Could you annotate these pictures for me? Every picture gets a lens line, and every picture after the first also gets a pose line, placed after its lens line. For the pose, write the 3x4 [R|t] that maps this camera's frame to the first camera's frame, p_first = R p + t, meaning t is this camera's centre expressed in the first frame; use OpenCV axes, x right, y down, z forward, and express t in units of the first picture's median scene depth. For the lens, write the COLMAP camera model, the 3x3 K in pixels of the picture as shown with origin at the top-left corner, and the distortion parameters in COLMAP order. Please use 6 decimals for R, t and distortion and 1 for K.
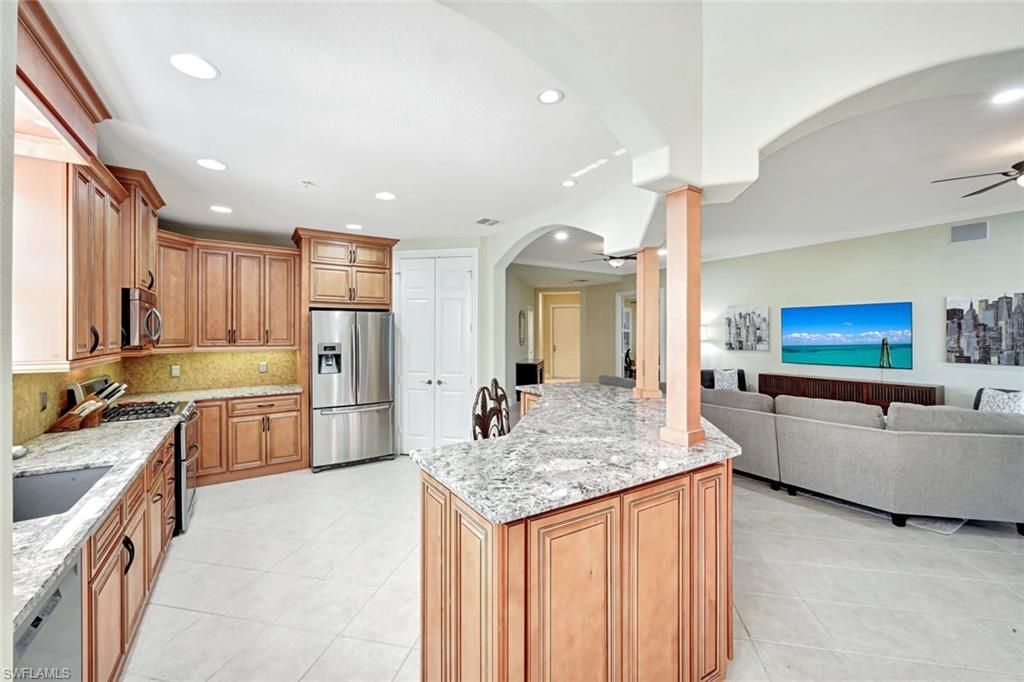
lens RADIAL K [[412.1, 0, 508.7], [0, 412.1, 330.5], [0, 0, 1]] dist [-0.000022, 0.000003]
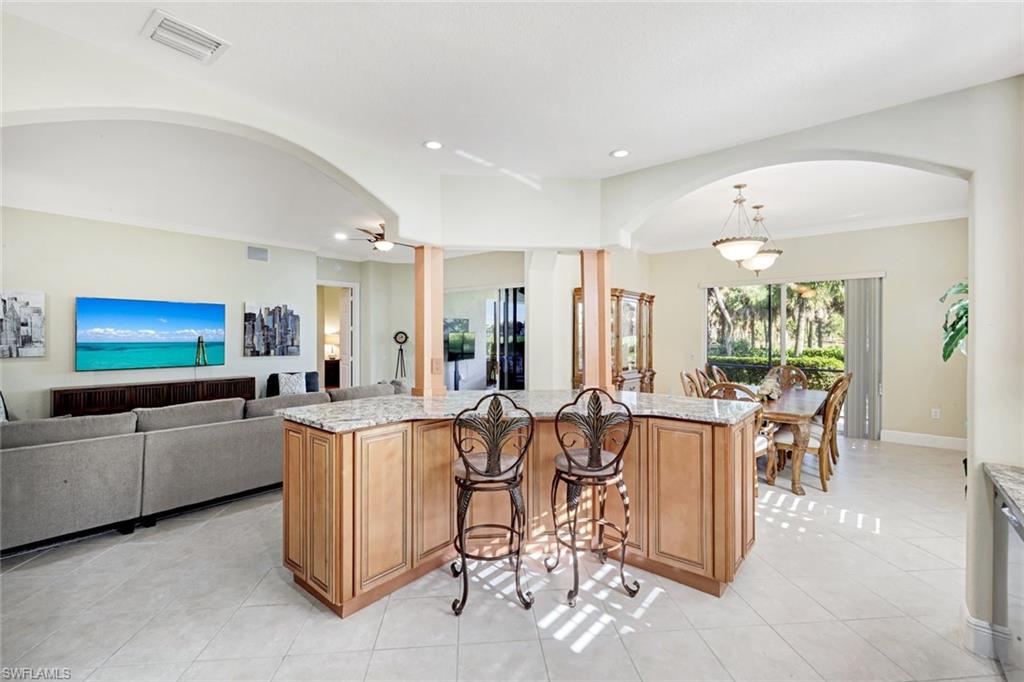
lens RADIAL K [[443.9, 0, 512.0], [0, 443.9, 341.0], [0, 0, 1]] dist [-0.000287, -0.000087]
pose [[-0.309545, -0.016101, 0.950748, -0.425877], [-0.014320, 0.999822, 0.012270, 0.004046], [-0.950777, -0.009817, -0.309721, 0.655936]]
